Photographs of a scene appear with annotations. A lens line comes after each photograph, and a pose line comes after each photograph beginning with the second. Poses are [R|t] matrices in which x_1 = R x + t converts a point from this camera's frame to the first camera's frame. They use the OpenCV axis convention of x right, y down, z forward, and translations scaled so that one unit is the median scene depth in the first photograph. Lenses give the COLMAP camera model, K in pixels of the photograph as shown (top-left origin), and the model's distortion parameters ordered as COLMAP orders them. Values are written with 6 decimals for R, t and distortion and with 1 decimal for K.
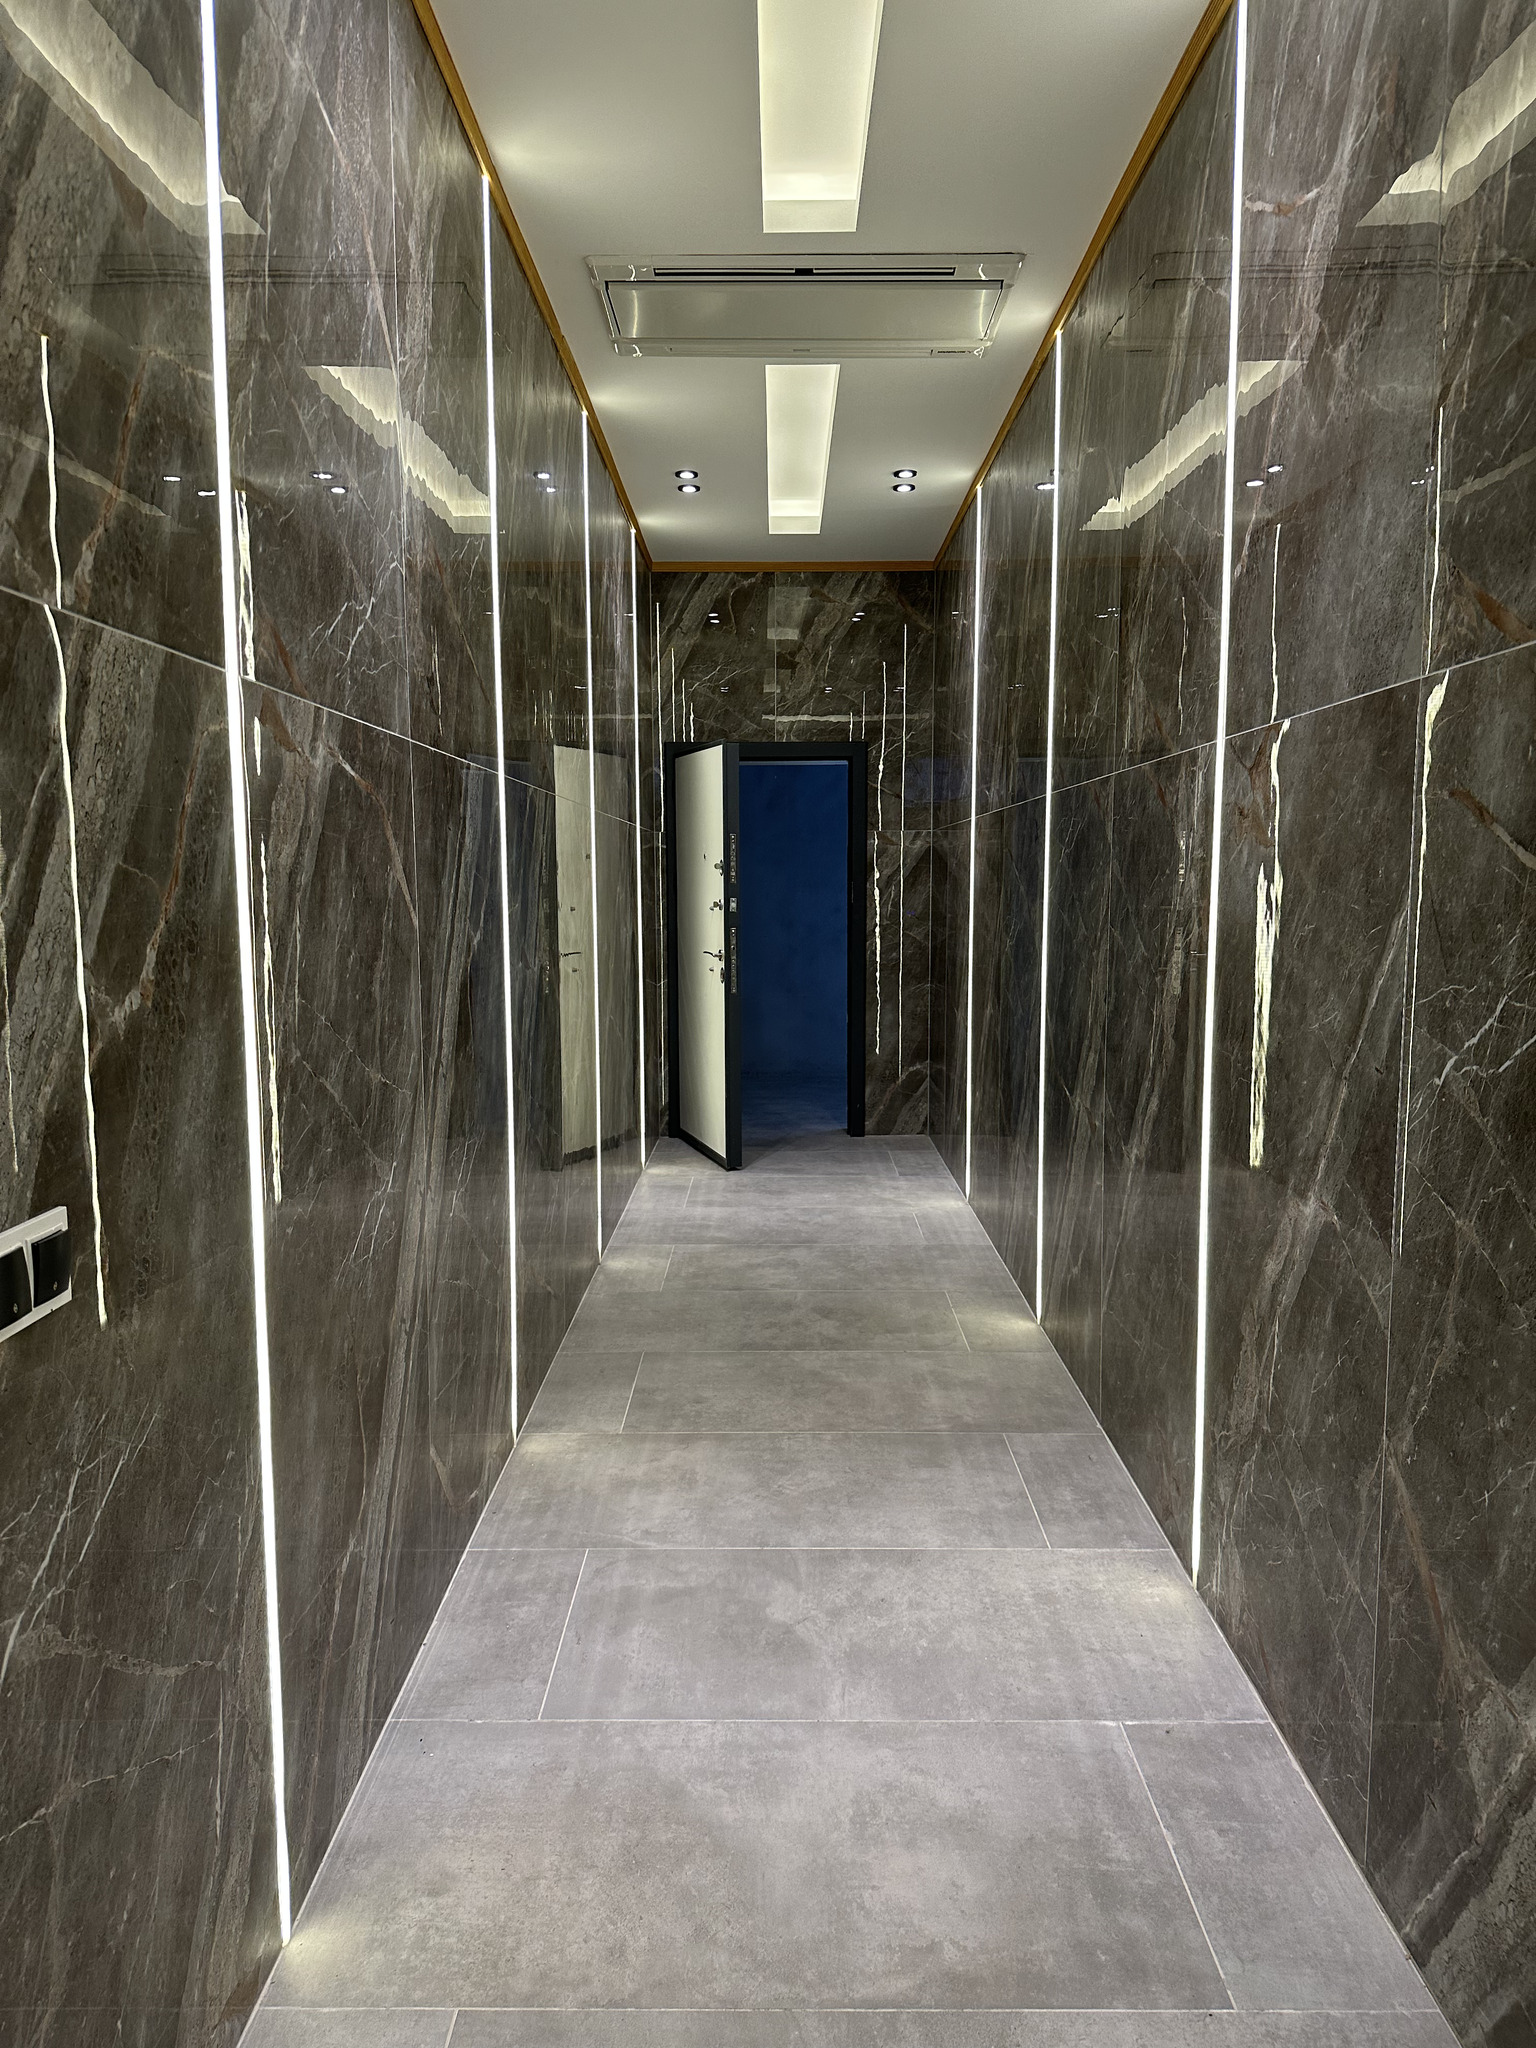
lens RADIAL K [[1423.9, 0, 768.0], [0, 1423.9, 1024.0], [0, 0, 1]] dist [-0.000190, -0.000059]
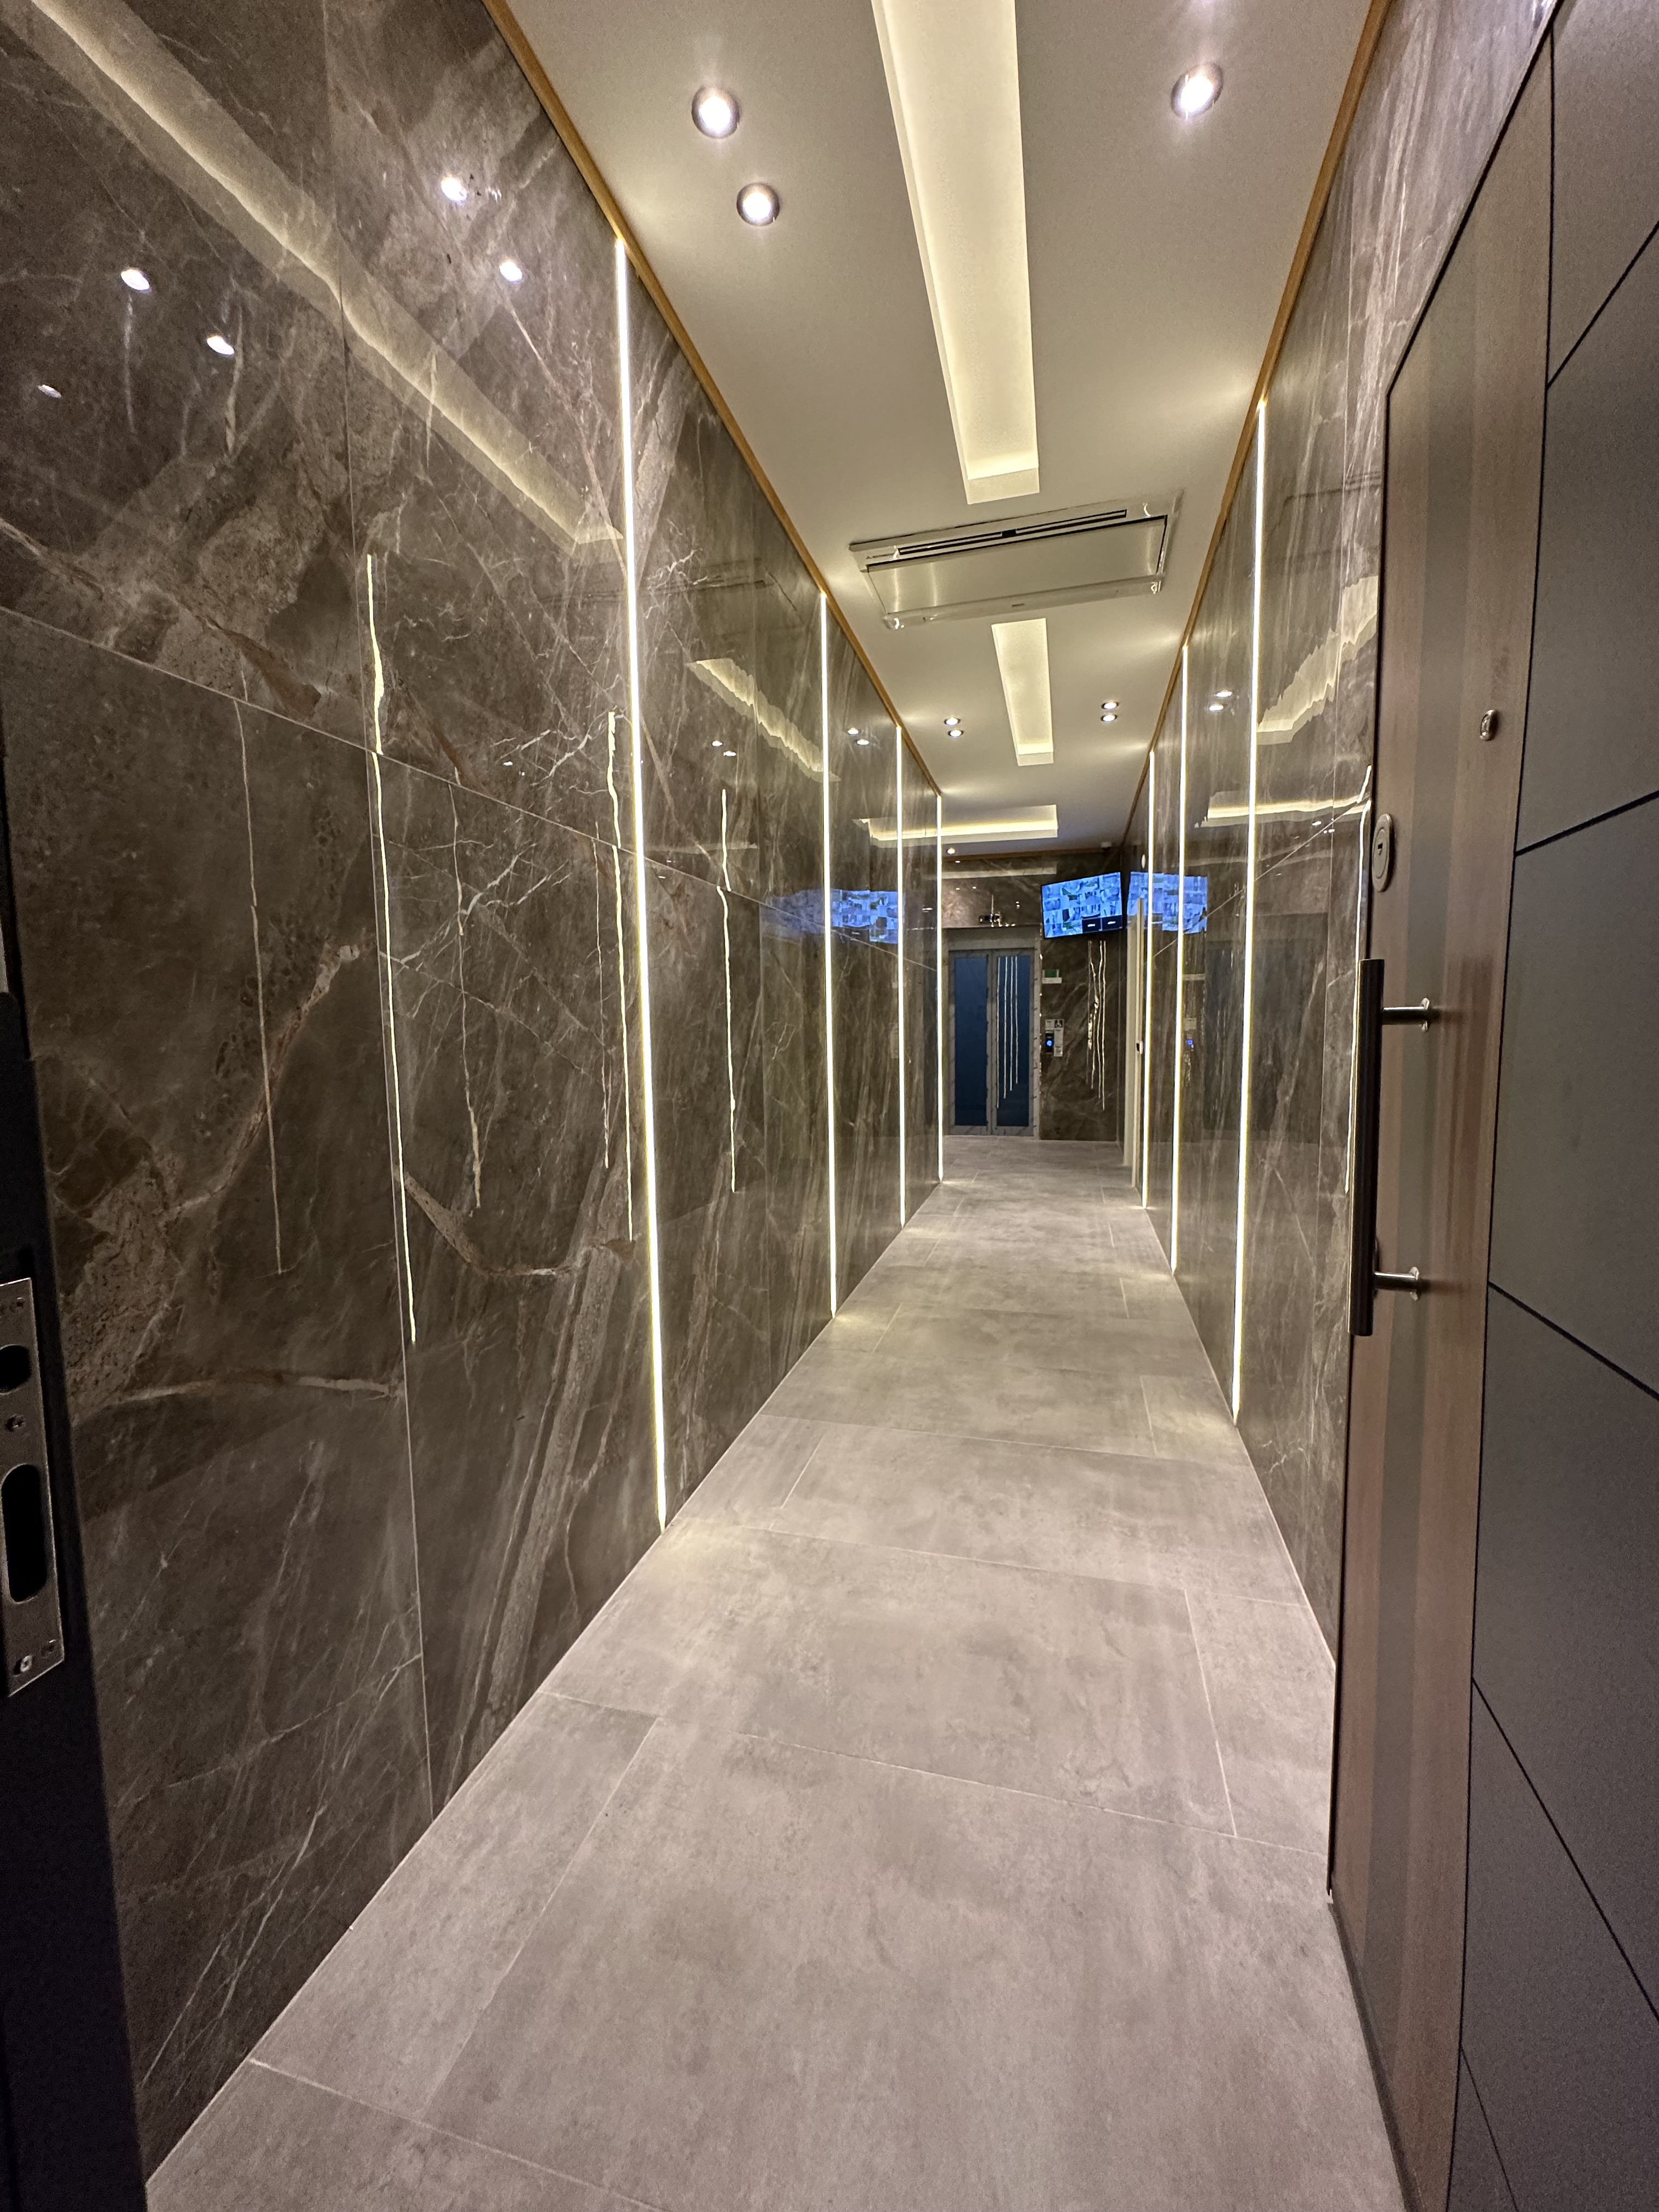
lens RADIAL K [[882.7, 0, 829.5], [0, 882.7, 1106.0], [0, 0, 1]] dist [0.000508, 0.000138]
pose [[-0.967246, -0.007212, 0.253740, -0.020663], [0.040285, 0.982567, 0.181491, -0.149217], [-0.250625, 0.185769, -0.950093, 1.860608]]
